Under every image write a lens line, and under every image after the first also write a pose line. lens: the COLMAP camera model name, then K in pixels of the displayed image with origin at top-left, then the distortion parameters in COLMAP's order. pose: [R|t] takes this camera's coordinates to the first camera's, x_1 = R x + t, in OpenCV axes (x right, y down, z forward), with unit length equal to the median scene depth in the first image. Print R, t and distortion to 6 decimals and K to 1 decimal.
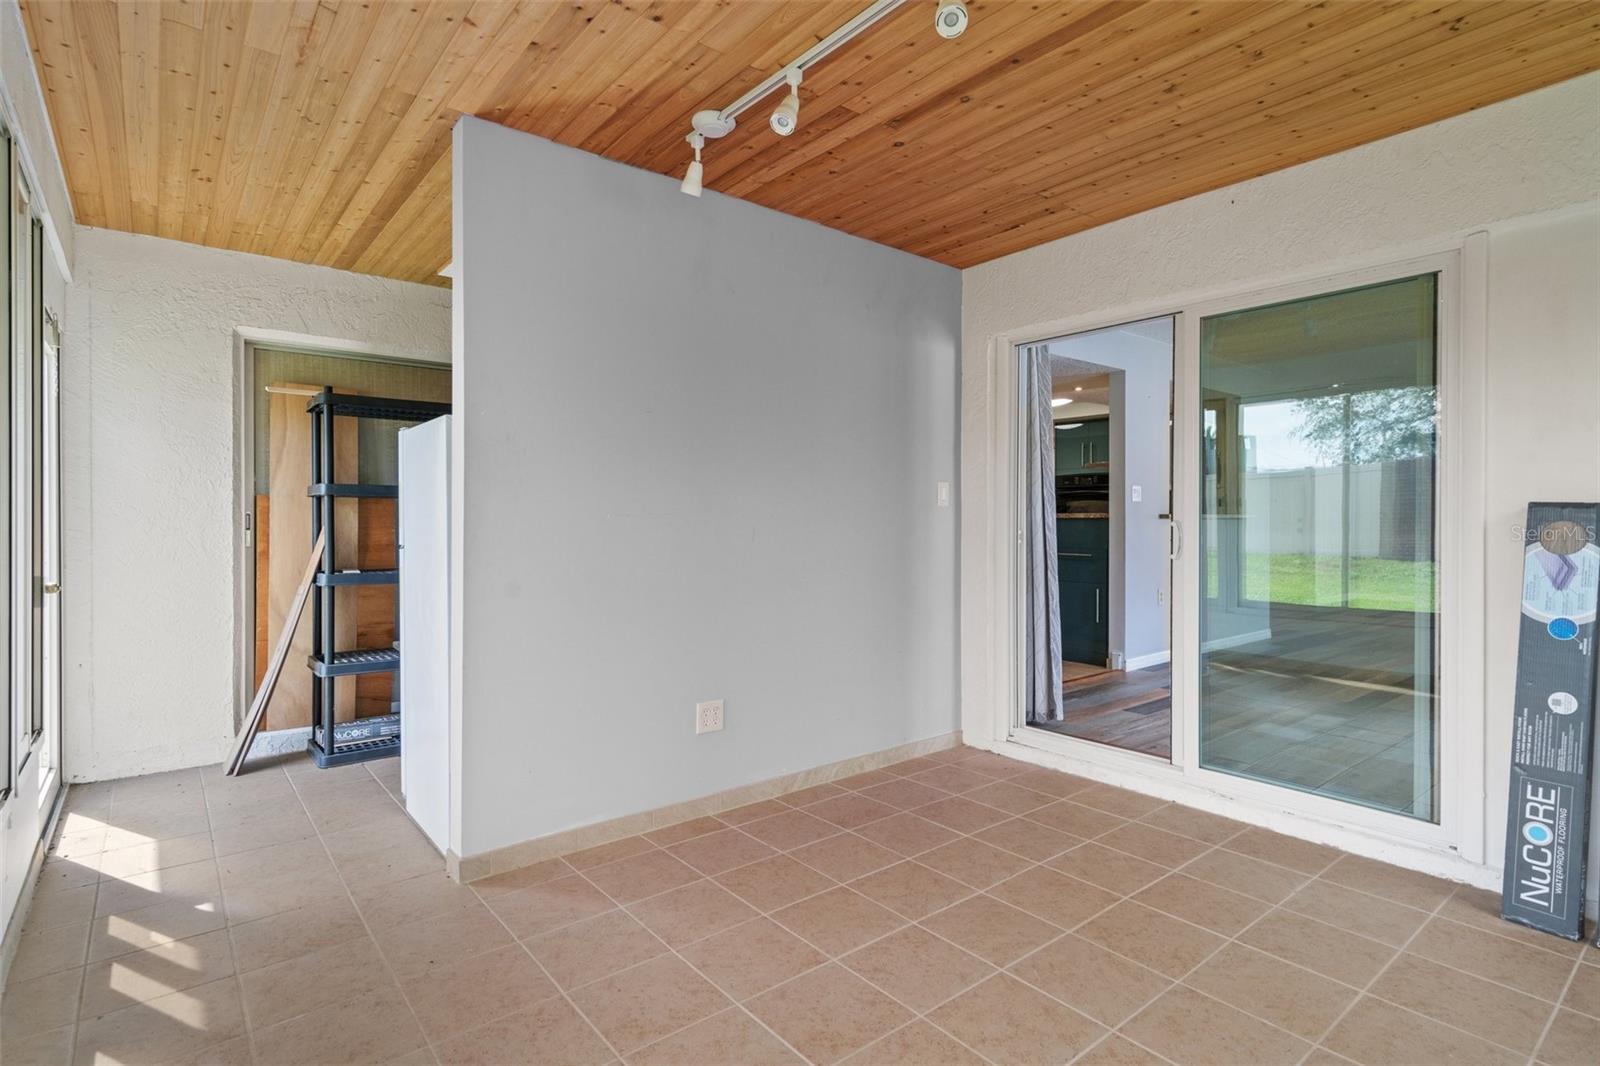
lens RADIAL K [[799.9, 0, 799.4], [0, 799.9, 524.7], [0, 0, 1]] dist [-0.002801, -0.000154]
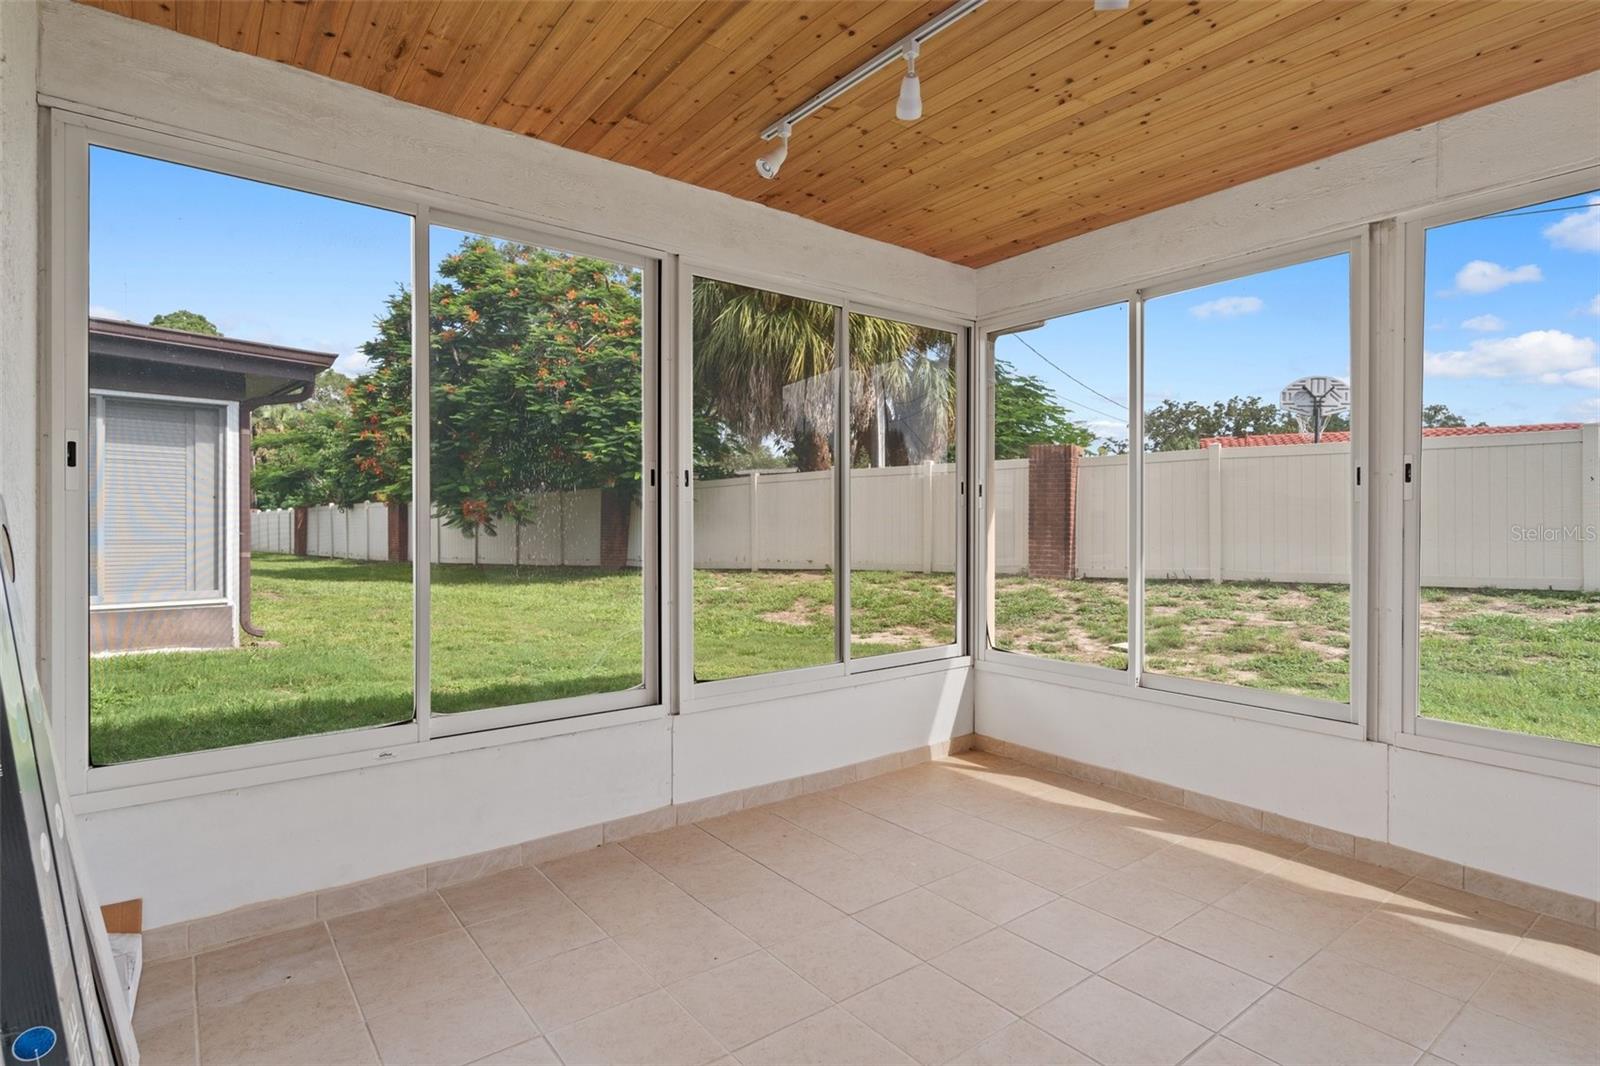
lens RADIAL K [[797.1, 0, 794.9], [0, 797.1, 521.0], [0, 0, 1]] dist [0.002685, 0.001046]
pose [[-0.999642, -0.004745, 0.026337, -0.140803], [-0.004615, 0.999977, 0.004979, -0.003958], [-0.026360, 0.004856, -0.999641, 1.039629]]
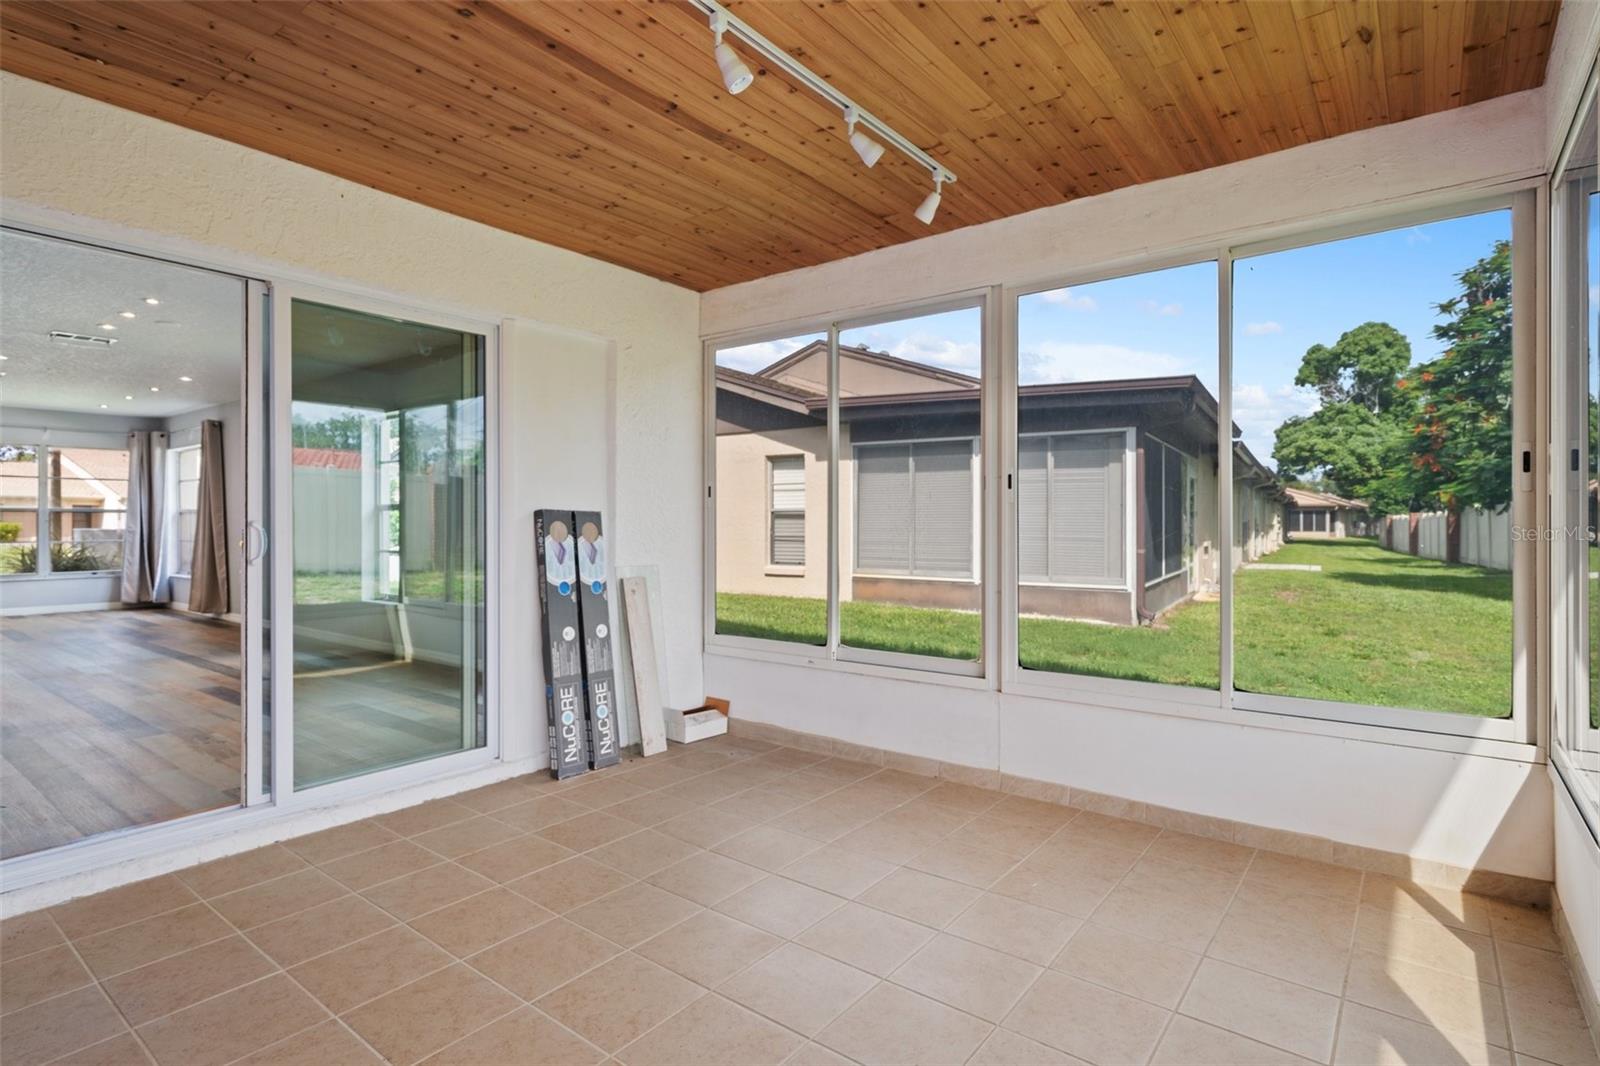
lens RADIAL K [[799.9, 0, 799.4], [0, 799.9, 524.7], [0, 0, 1]] dist [-0.002801, -0.000154]
pose [[-0.233339, -0.001925, 0.972393, -0.622115], [0.005291, 0.999981, 0.003249, -0.000239], [-0.972381, 0.005903, -0.233325, 0.783210]]
